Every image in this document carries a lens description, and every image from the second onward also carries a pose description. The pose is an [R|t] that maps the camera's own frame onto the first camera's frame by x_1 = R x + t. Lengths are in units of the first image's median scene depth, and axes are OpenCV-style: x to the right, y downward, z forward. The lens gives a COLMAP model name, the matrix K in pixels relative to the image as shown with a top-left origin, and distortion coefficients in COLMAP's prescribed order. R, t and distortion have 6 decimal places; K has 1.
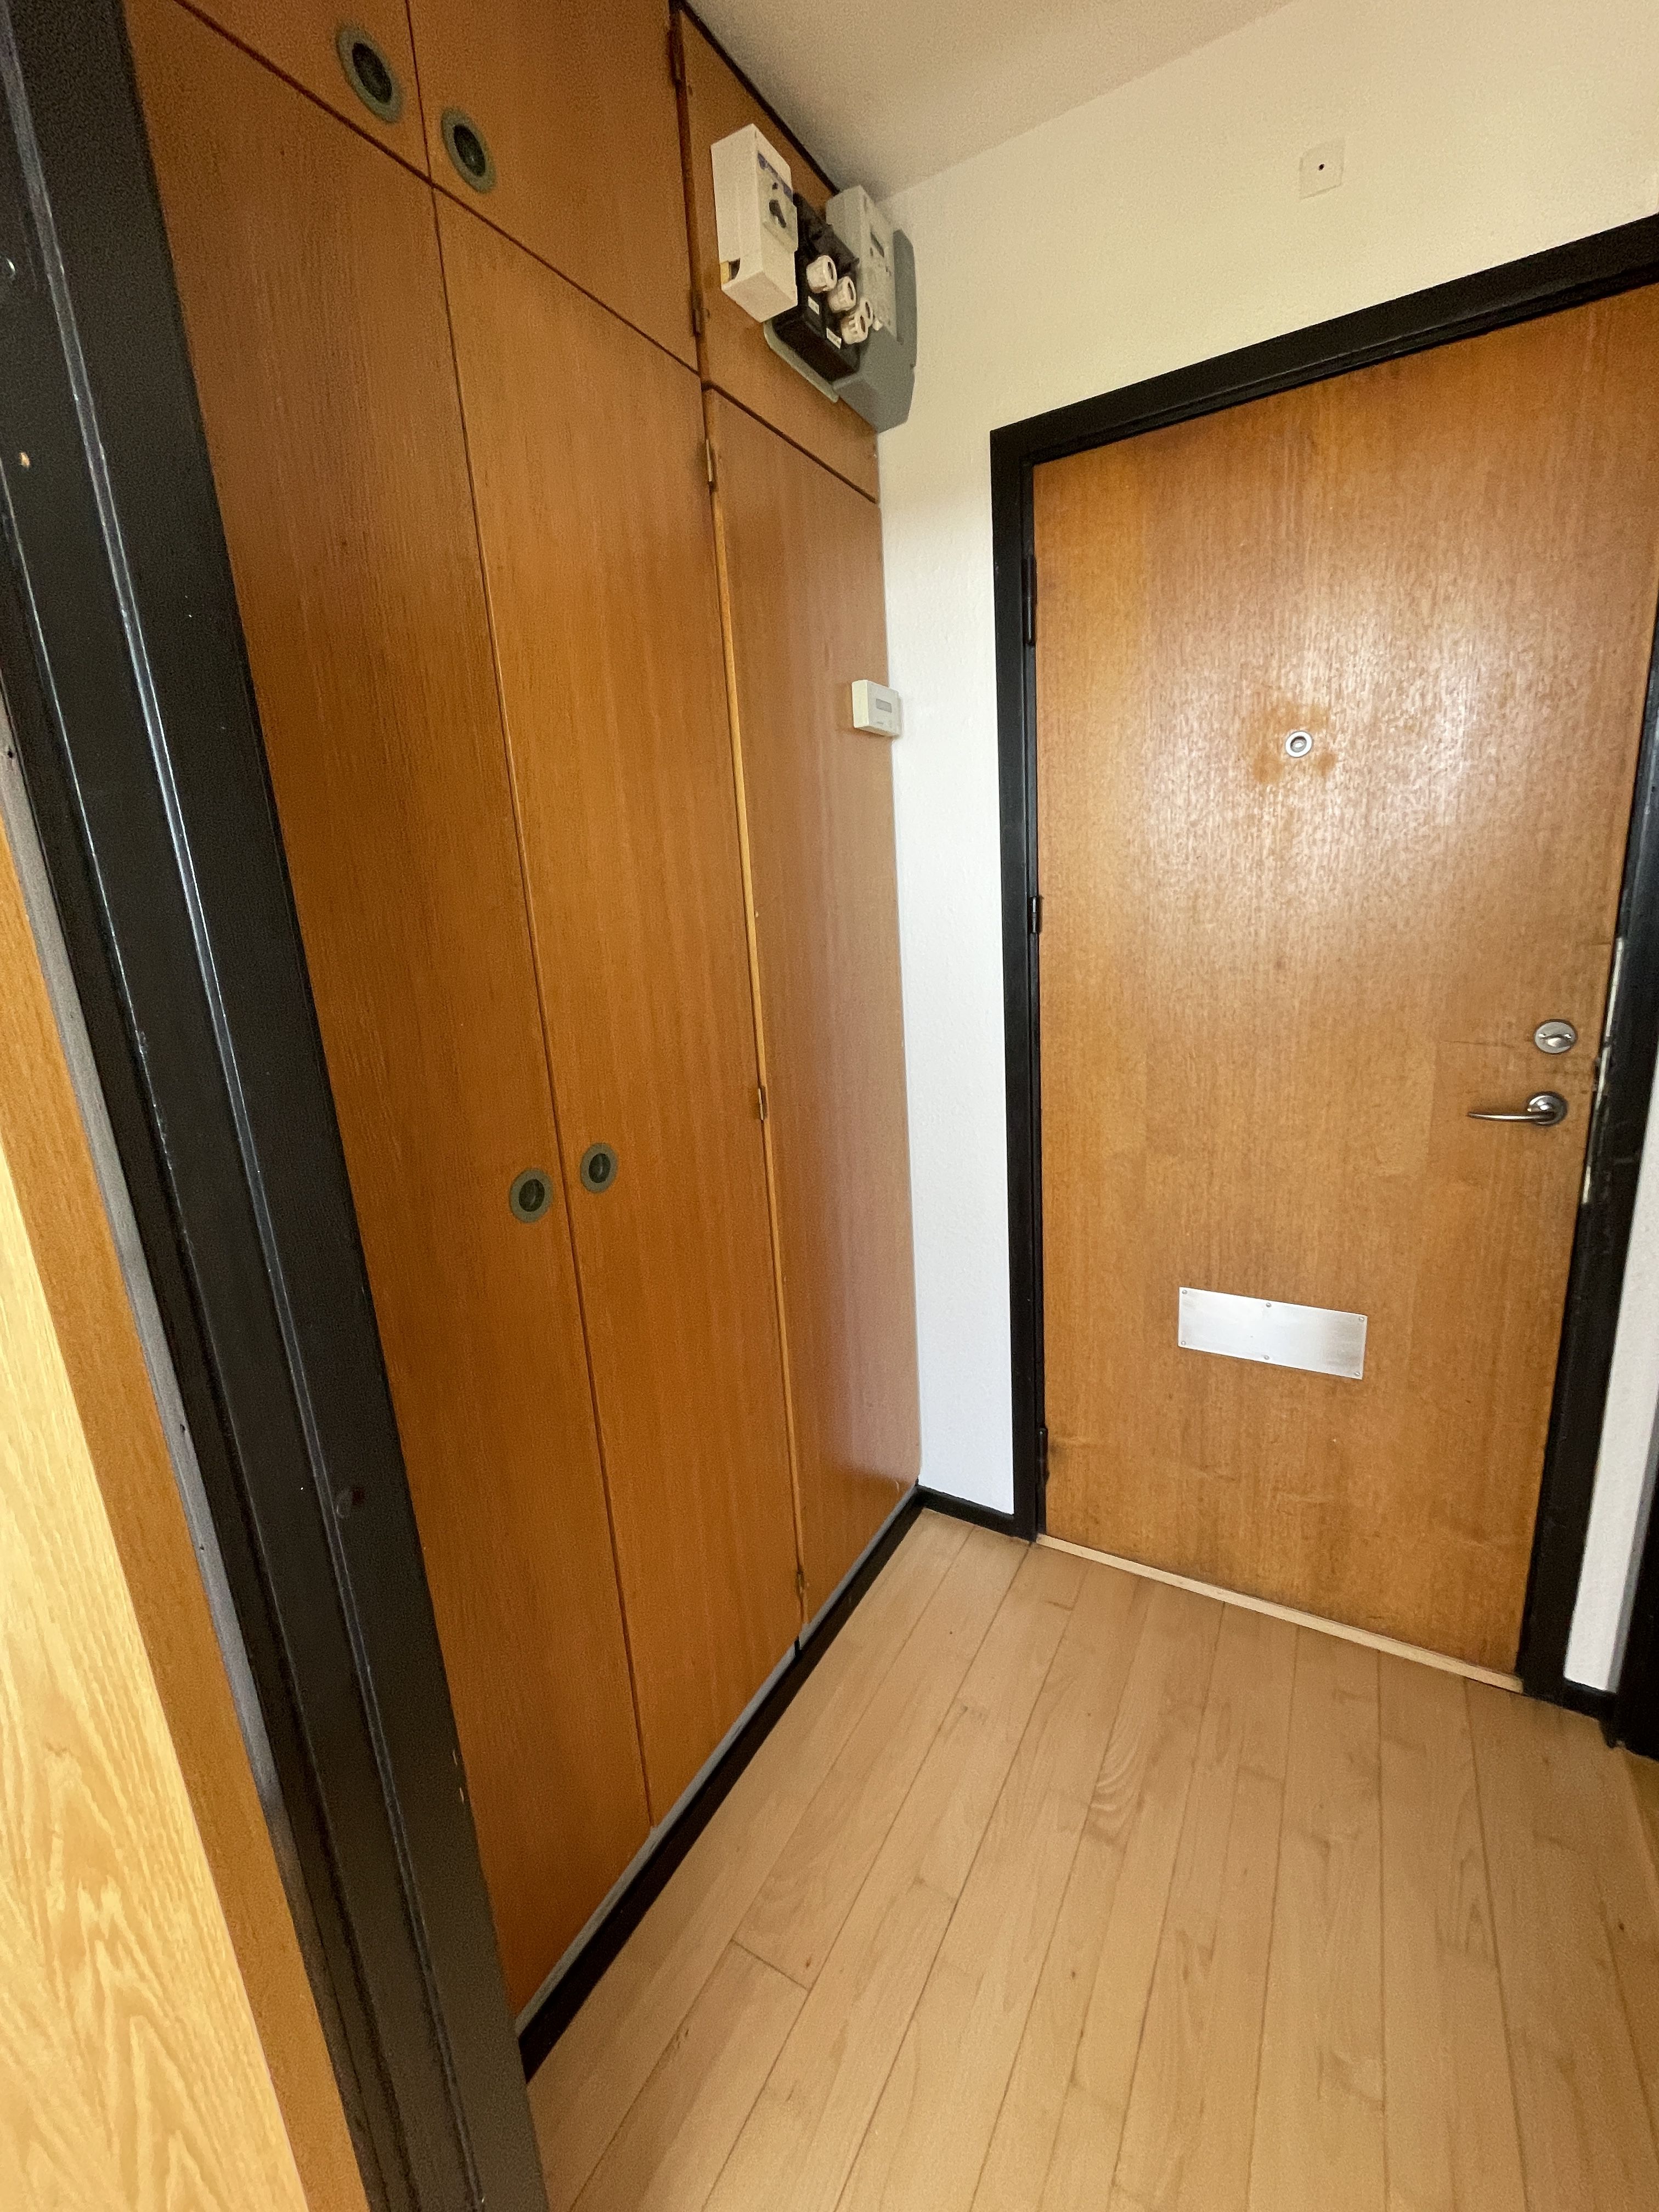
lens RADIAL K [[898.5, 0, 829.5], [0, 898.5, 1106.0], [0, 0, 1]] dist [0.001033, 0.000090]
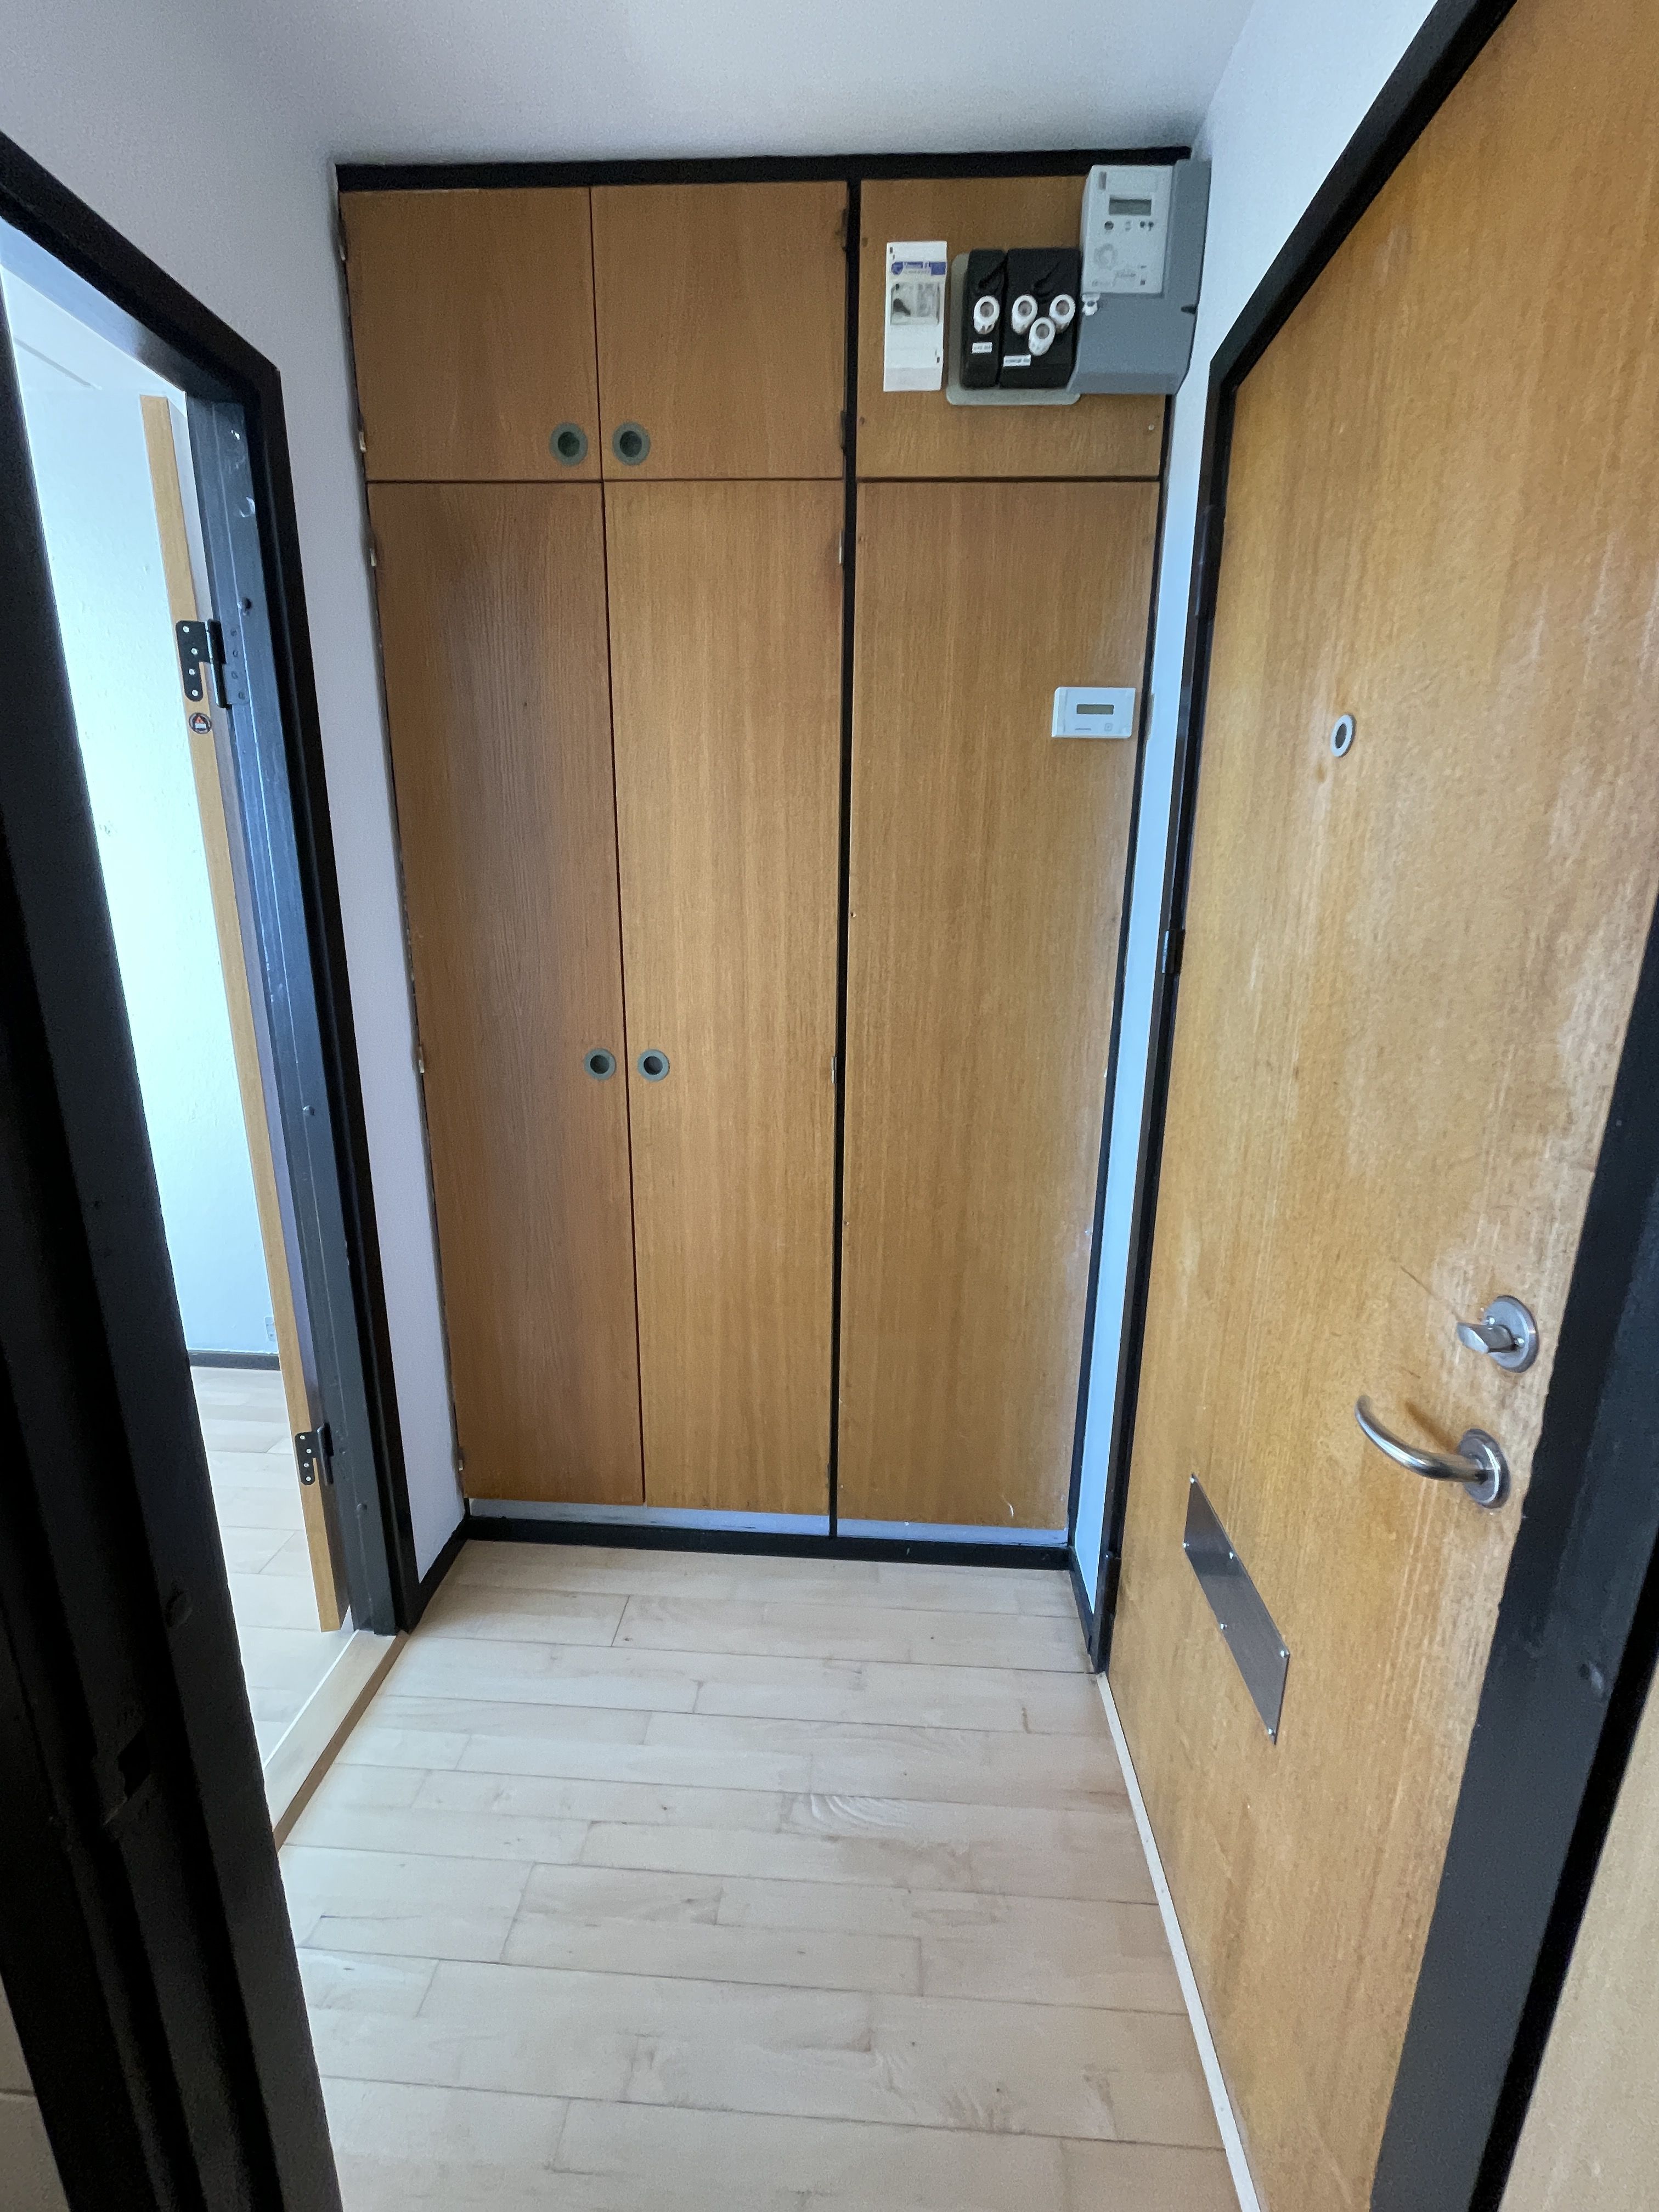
lens RADIAL K [[877.9, 0, 829.5], [0, 877.9, 1106.0], [0, 0, 1]] dist [0.000695, 0.000324]
pose [[0.451160, 0.279595, -0.847515, 1.050356], [-0.247390, 0.951622, 0.182247, -0.191822], [0.857469, 0.127444, 0.498503, 0.457672]]
